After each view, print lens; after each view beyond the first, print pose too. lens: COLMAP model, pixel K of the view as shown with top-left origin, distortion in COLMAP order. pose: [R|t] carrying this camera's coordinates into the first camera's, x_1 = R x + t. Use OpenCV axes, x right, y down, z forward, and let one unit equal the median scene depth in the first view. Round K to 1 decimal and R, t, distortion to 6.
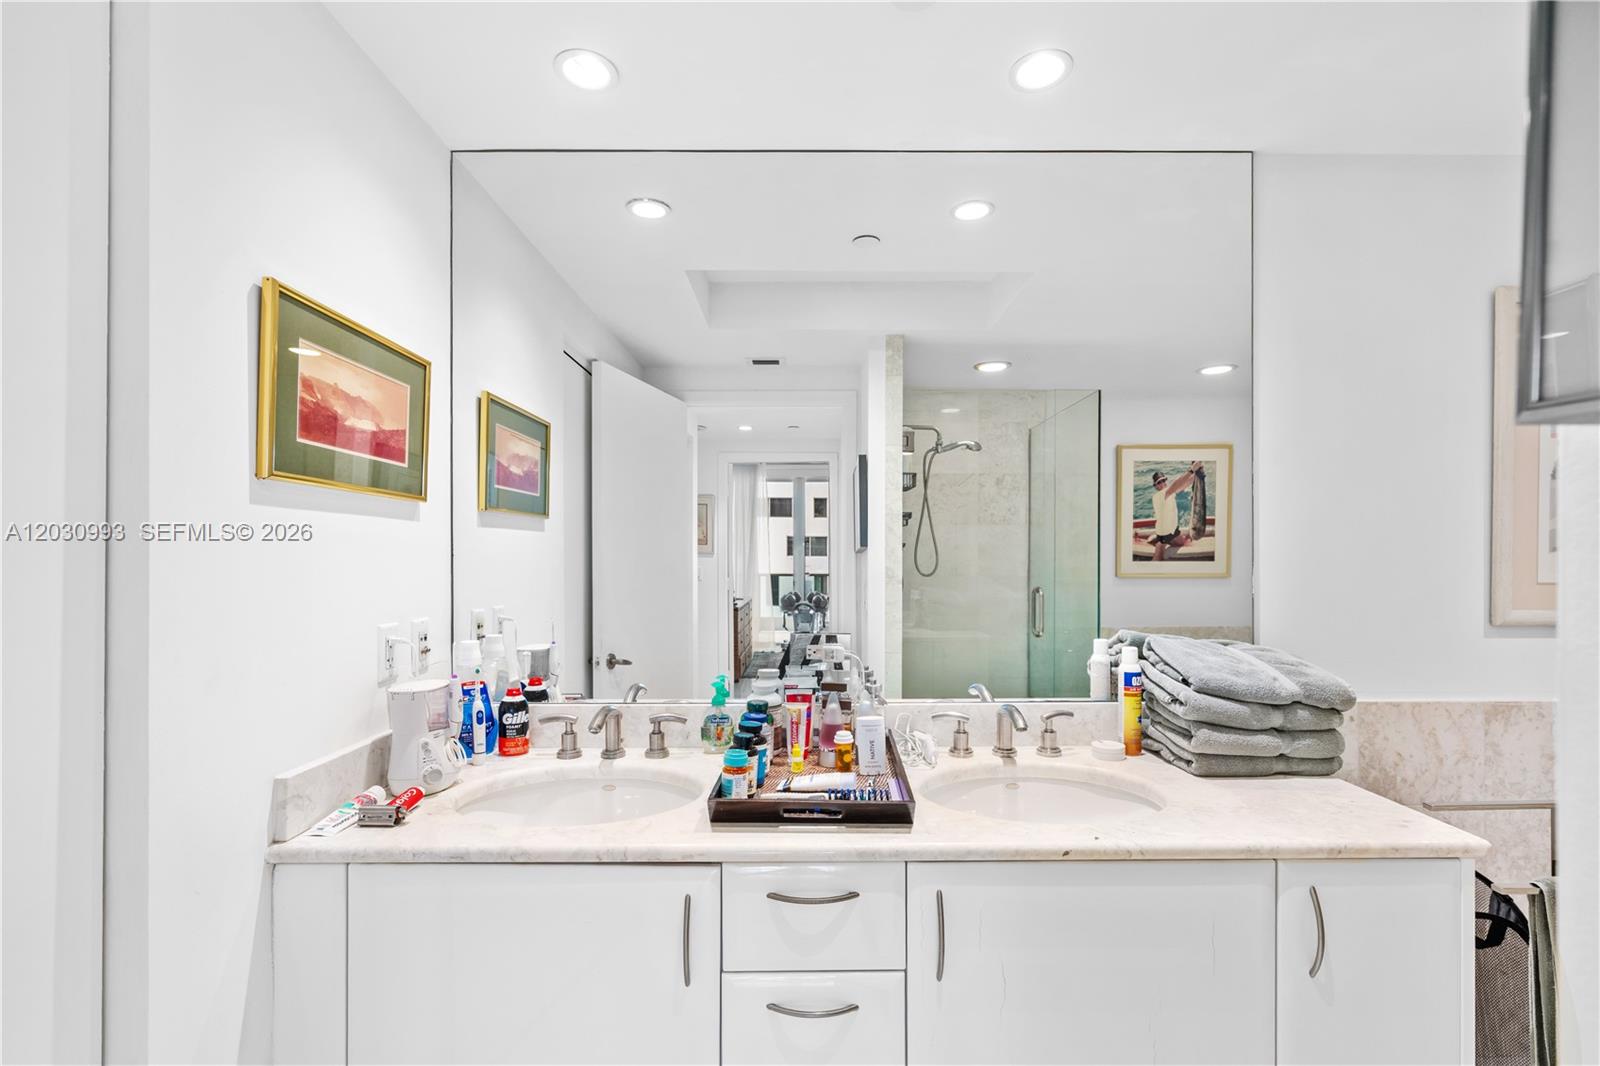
lens RADIAL K [[736.4, 0, 810.6], [0, 736.4, 549.2], [0, 0, 1]] dist [-0.001981, 0.000725]
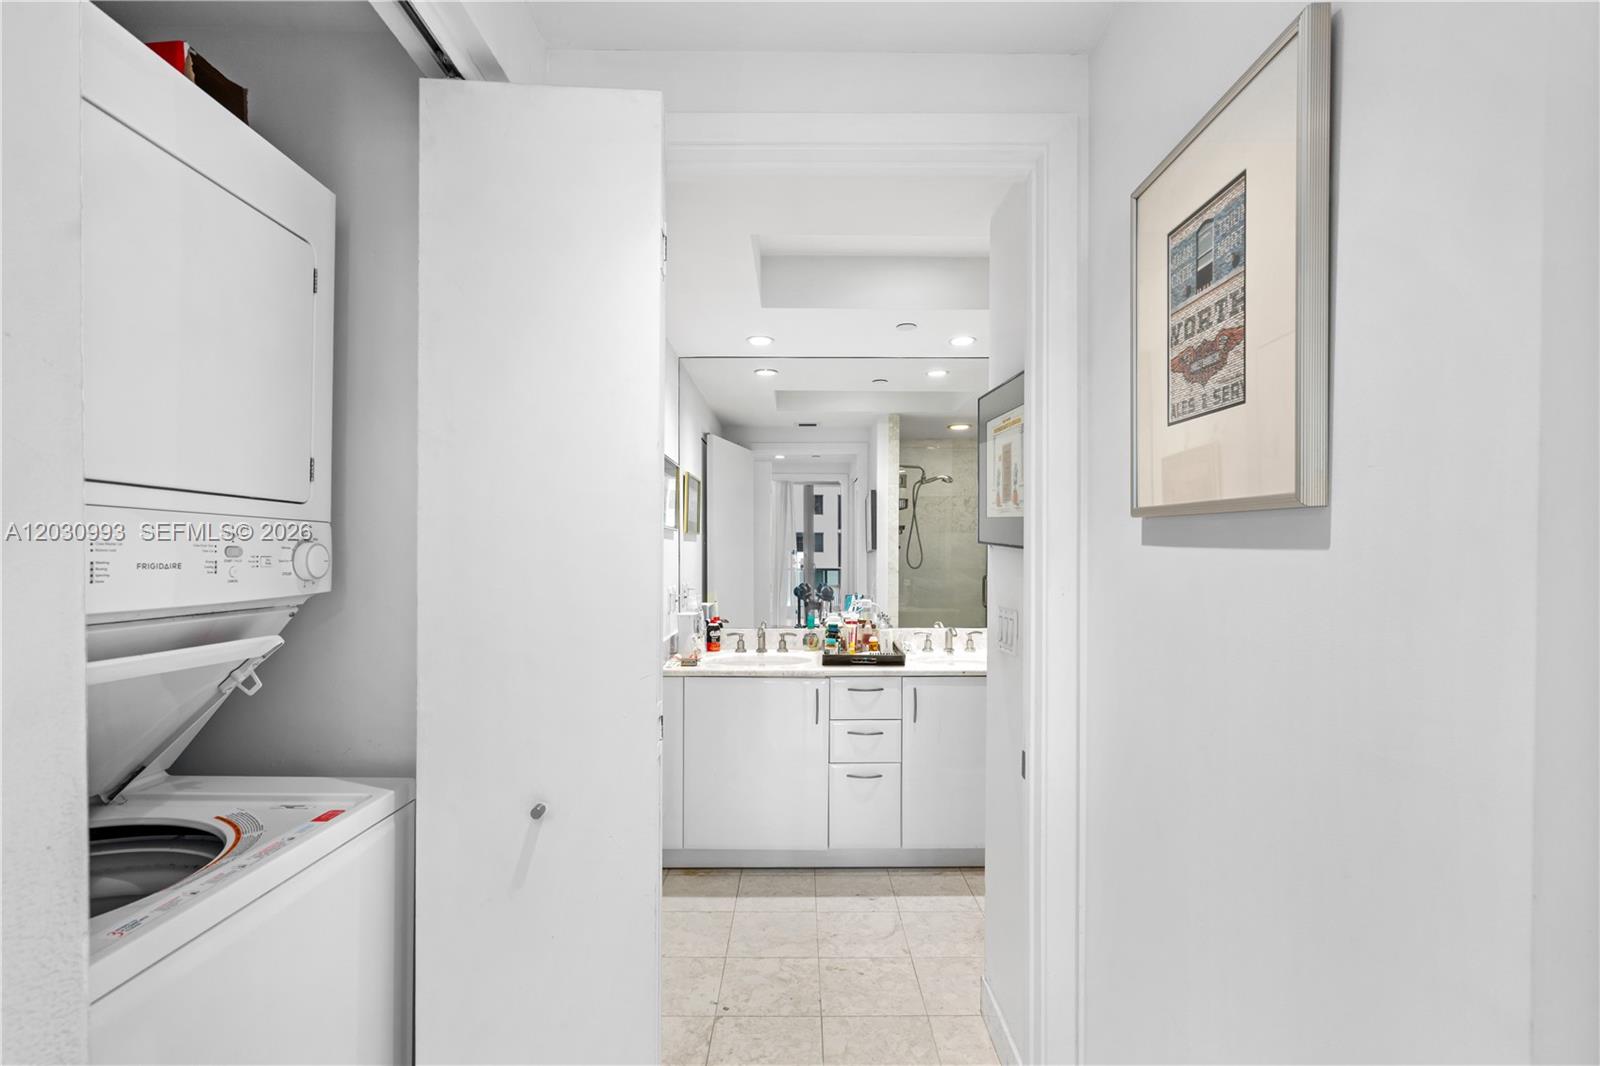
lens RADIAL K [[727.9, 0, 798.0], [0, 727.9, 551.2], [0, 0, 1]] dist [-0.000925, 0.000129]
pose [[0.999948, 0.000559, -0.010153, -0.086380], [-0.000467, 0.999959, 0.009034, -0.014432], [0.010158, -0.009029, 0.999908, -0.641142]]
